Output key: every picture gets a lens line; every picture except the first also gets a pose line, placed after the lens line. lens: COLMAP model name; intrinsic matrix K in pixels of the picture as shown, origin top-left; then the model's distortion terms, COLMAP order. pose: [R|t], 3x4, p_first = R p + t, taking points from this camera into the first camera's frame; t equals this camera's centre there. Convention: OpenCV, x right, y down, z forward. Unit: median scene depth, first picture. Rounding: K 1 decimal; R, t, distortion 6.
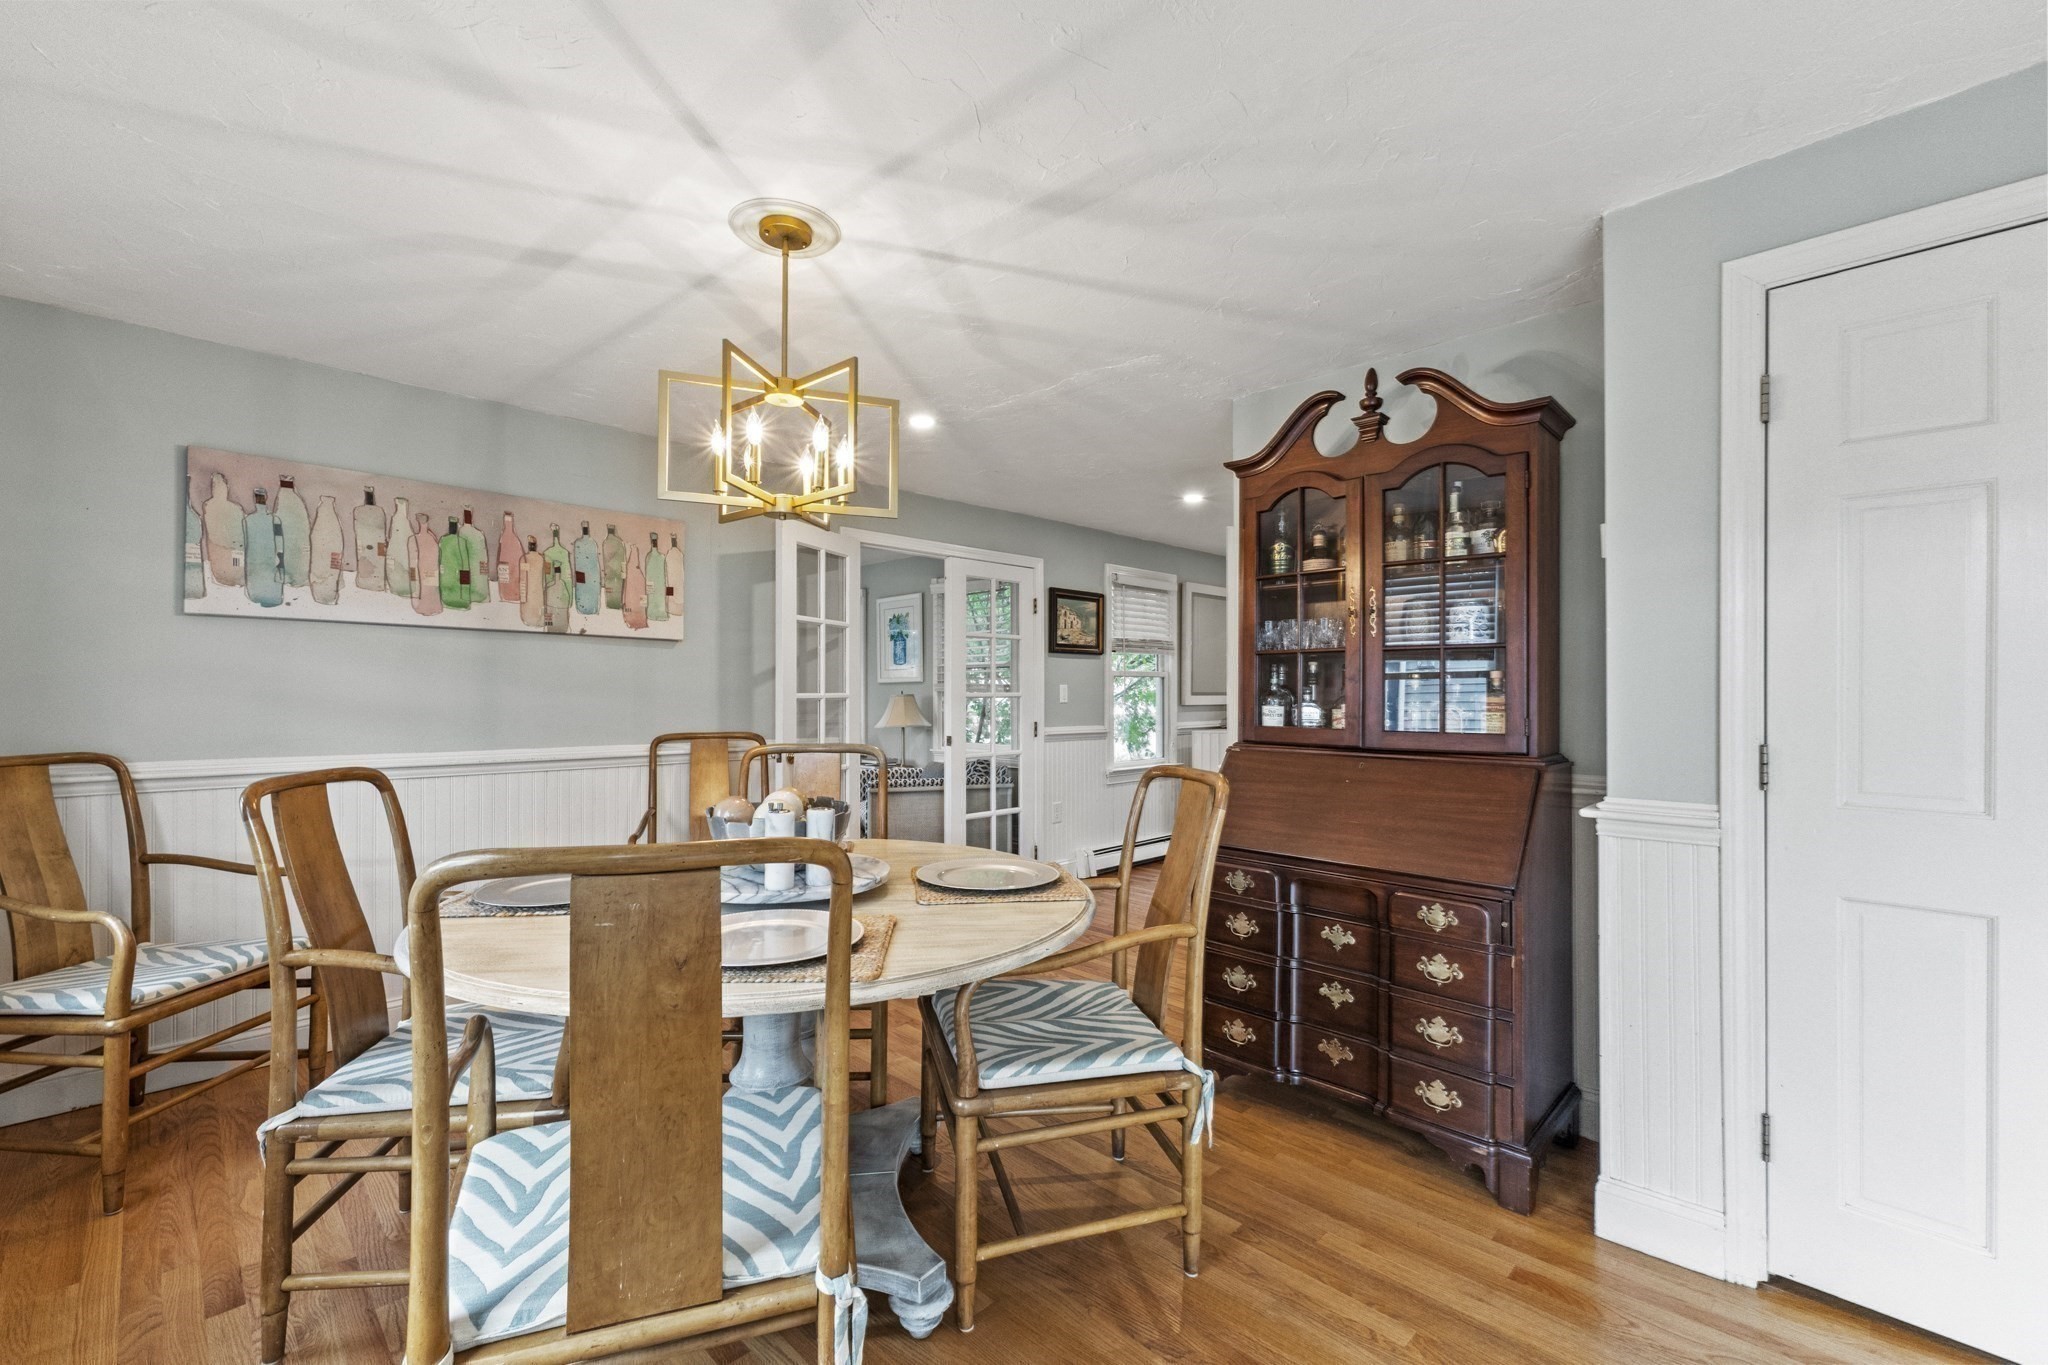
lens RADIAL K [[853.8, 0, 1027.9], [0, 853.8, 691.3], [0, 0, 1]] dist [0.001687, 0.000108]
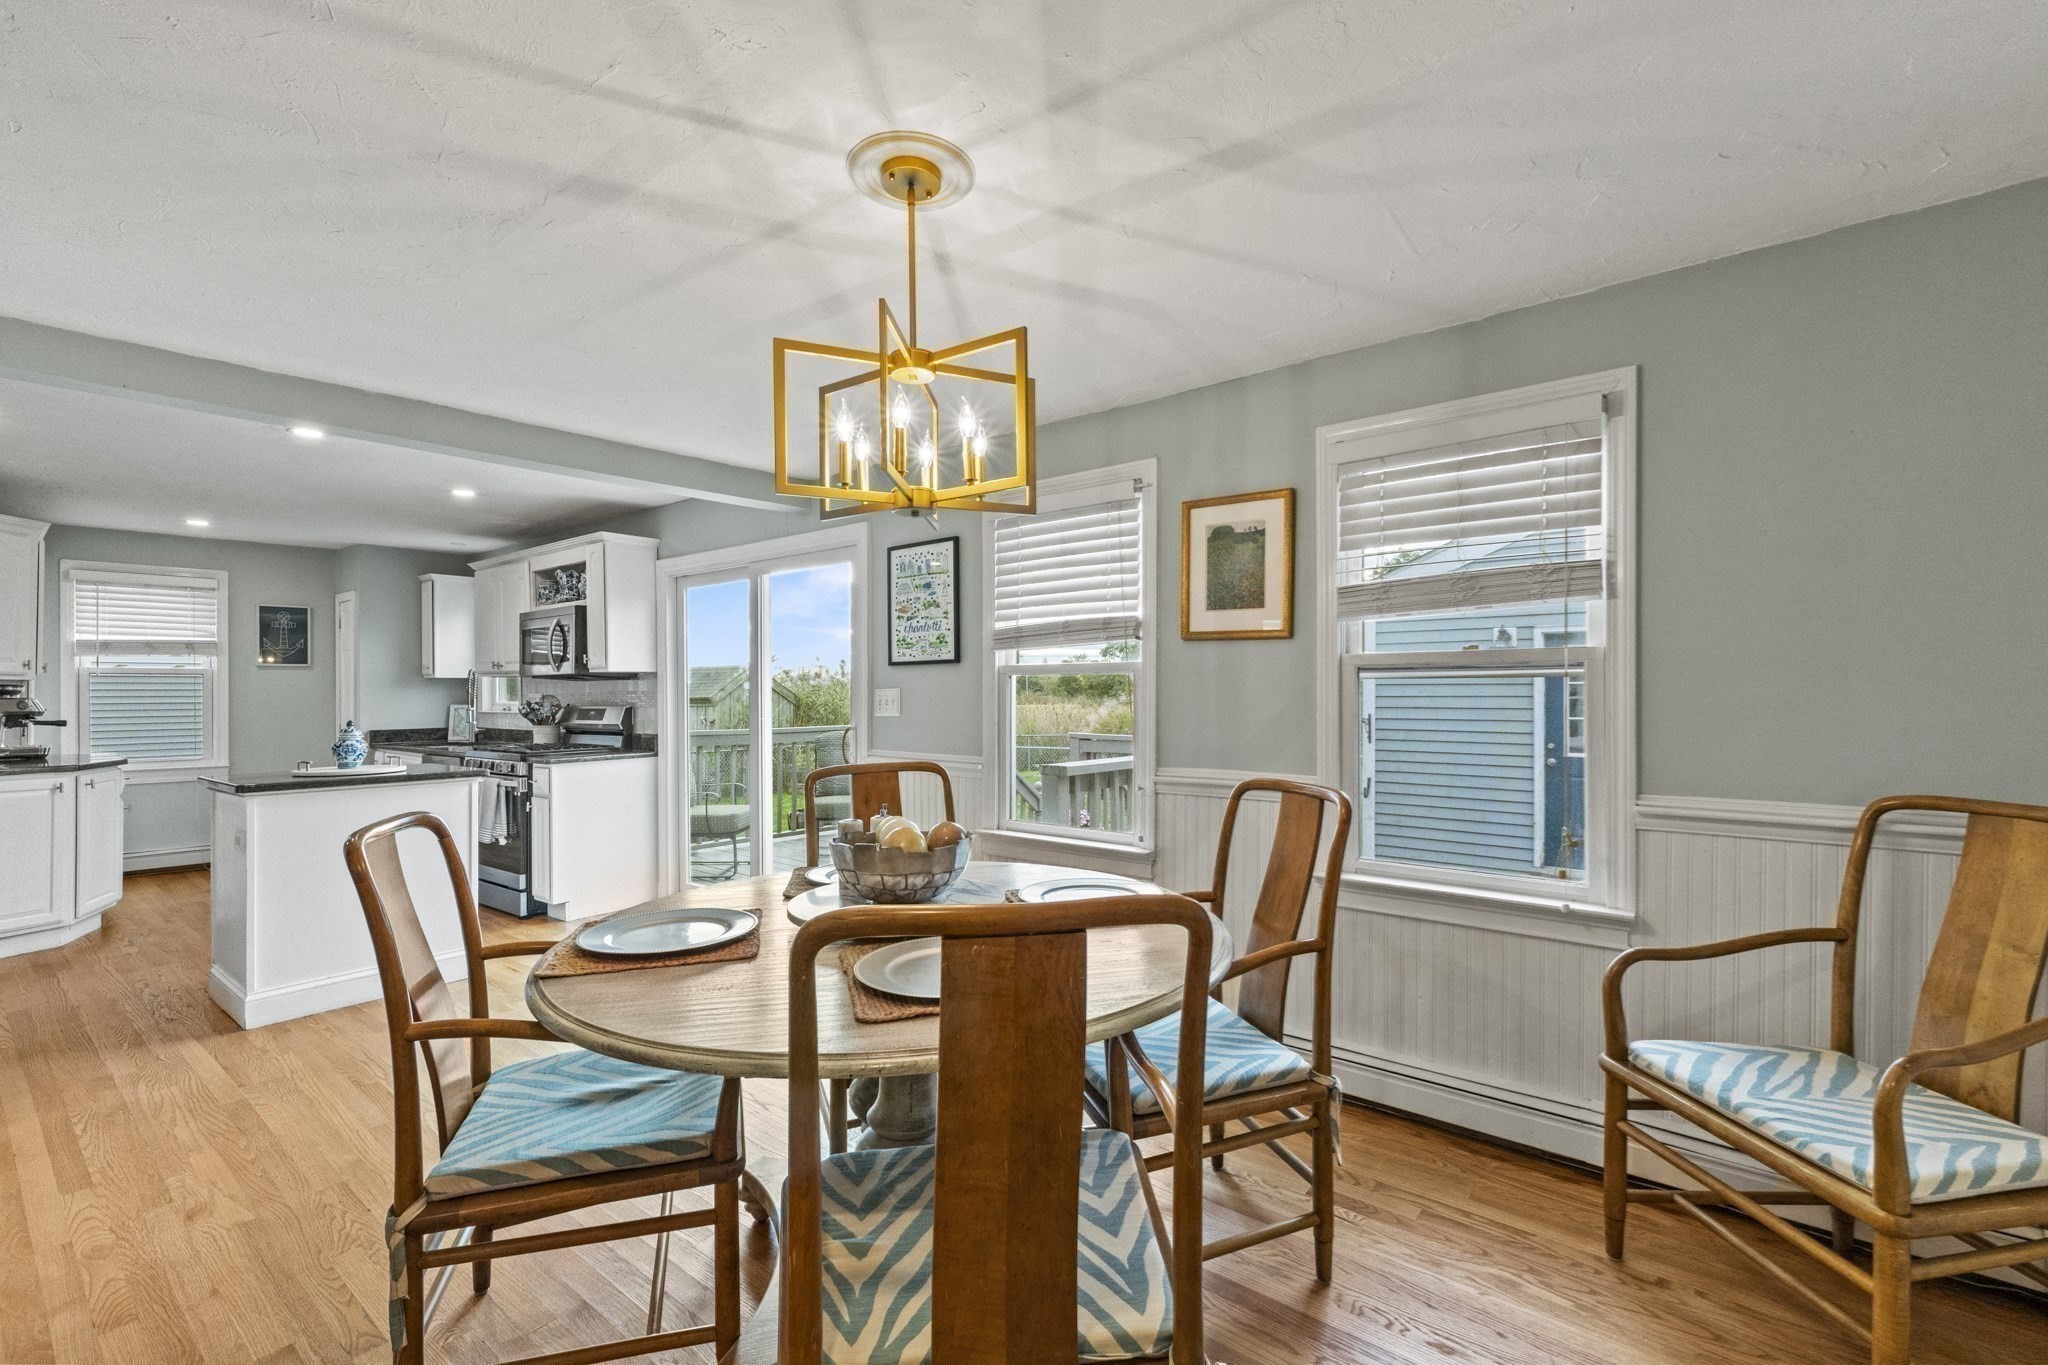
lens RADIAL K [[866.4, 0, 1020.4], [0, 866.4, 689.8], [0, 0, 1]] dist [0.008020, -0.000473]
pose [[-0.994978, 0.002428, -0.100060, -0.242889], [0.003074, 0.999975, -0.006304, -0.018576], [0.100042, -0.006580, -0.994961, 1.490143]]
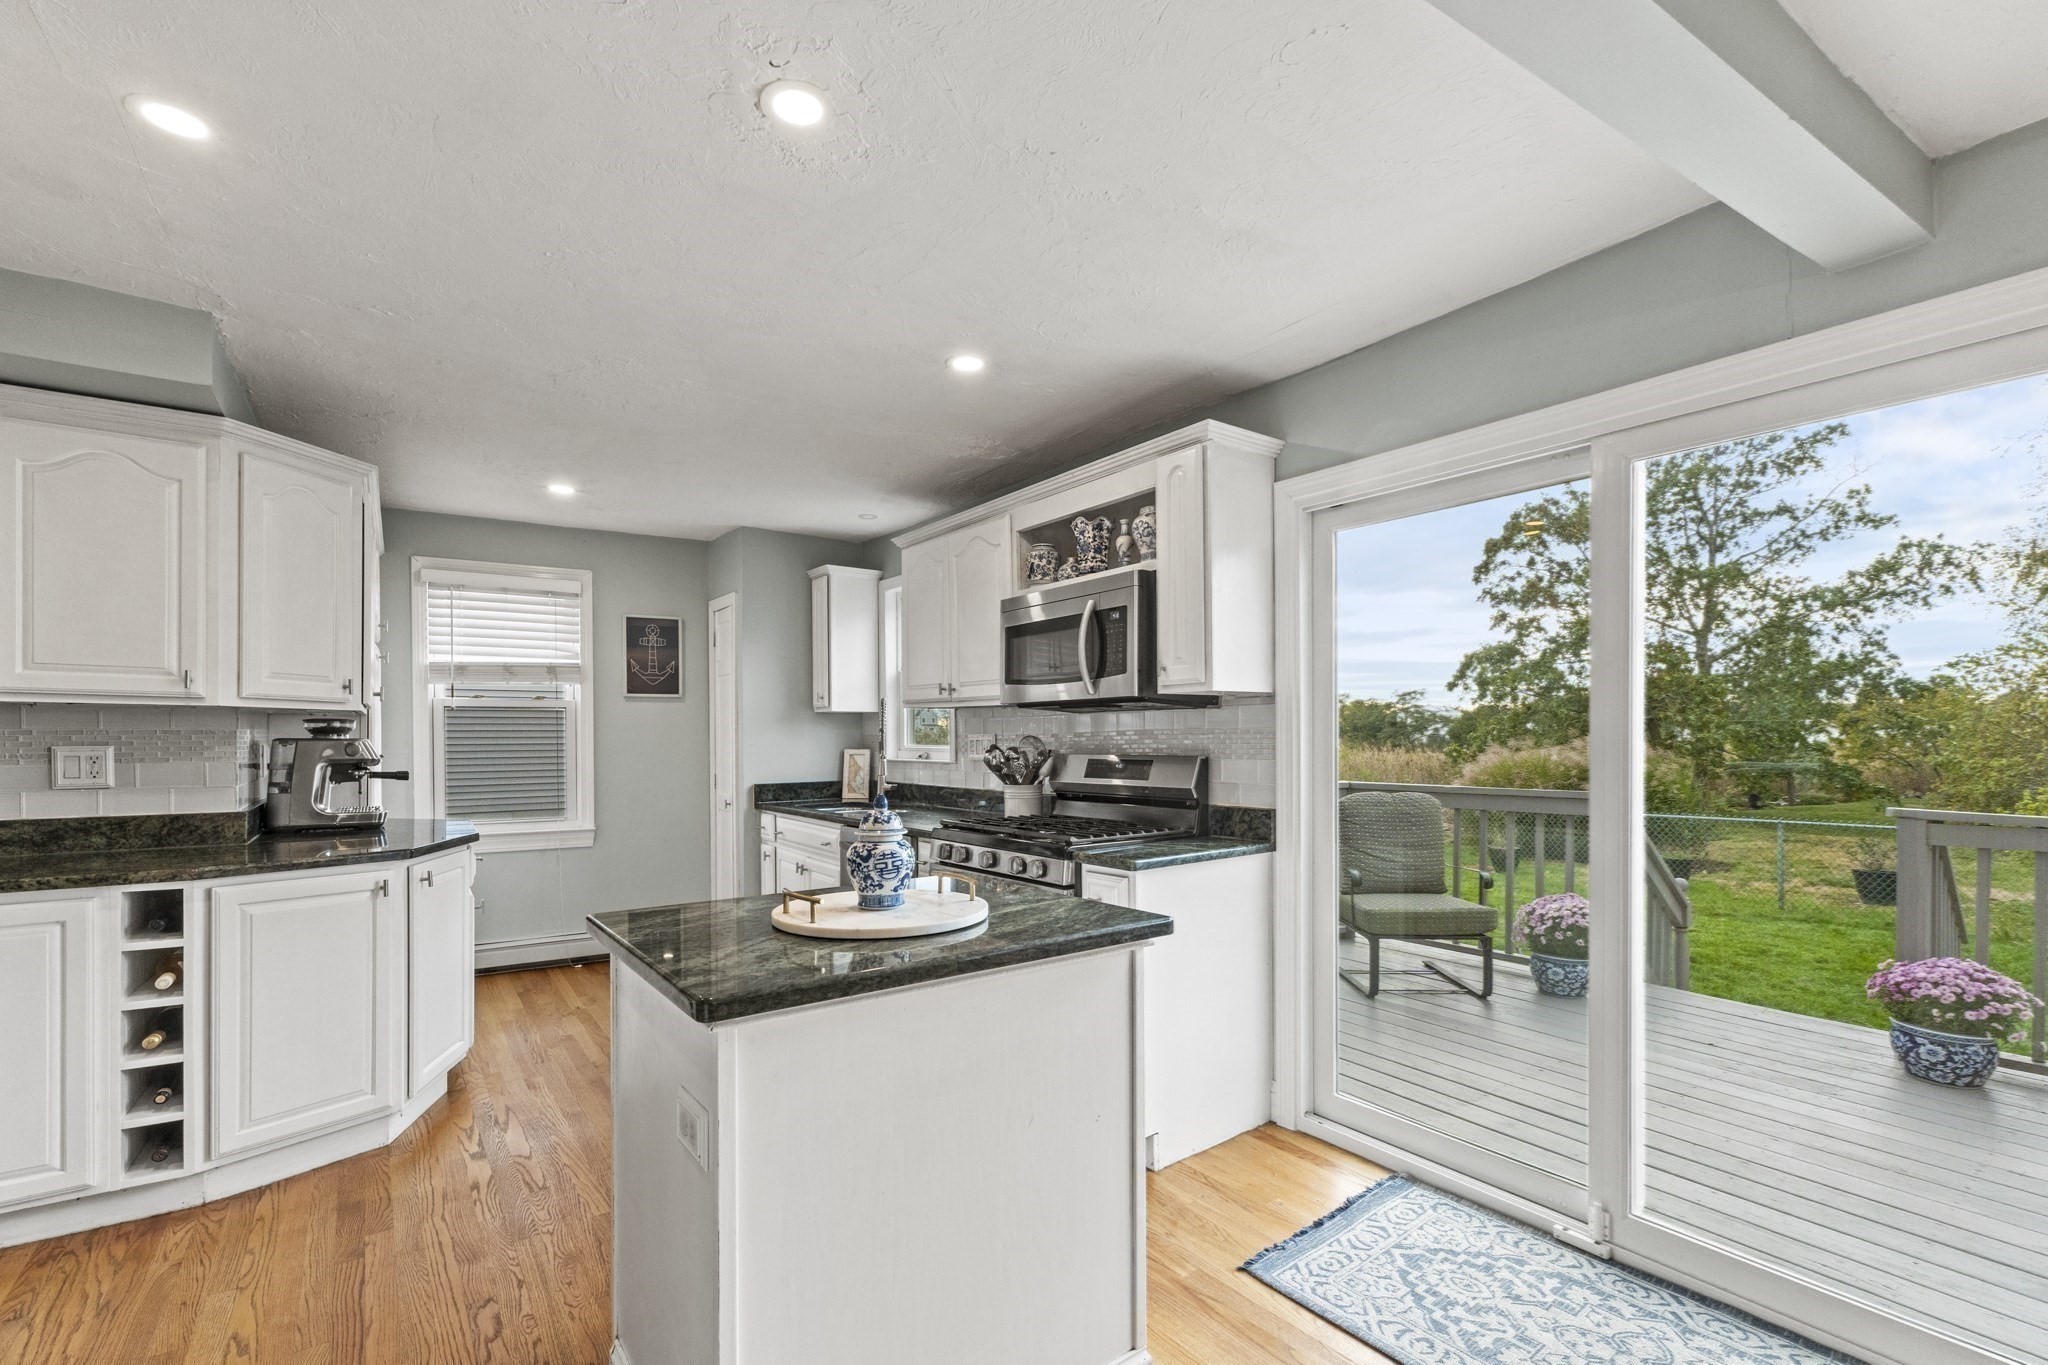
lens RADIAL K [[883.9, 0, 1022.9], [0, 883.9, 739.6], [0, 0, 1]] dist [0.006442, -0.000184]
pose [[-0.986780, 0.001231, 0.162060, 0.548053], [0.001617, 0.999996, 0.002250, -0.019936], [-0.162057, 0.002482, -0.986778, 0.502648]]
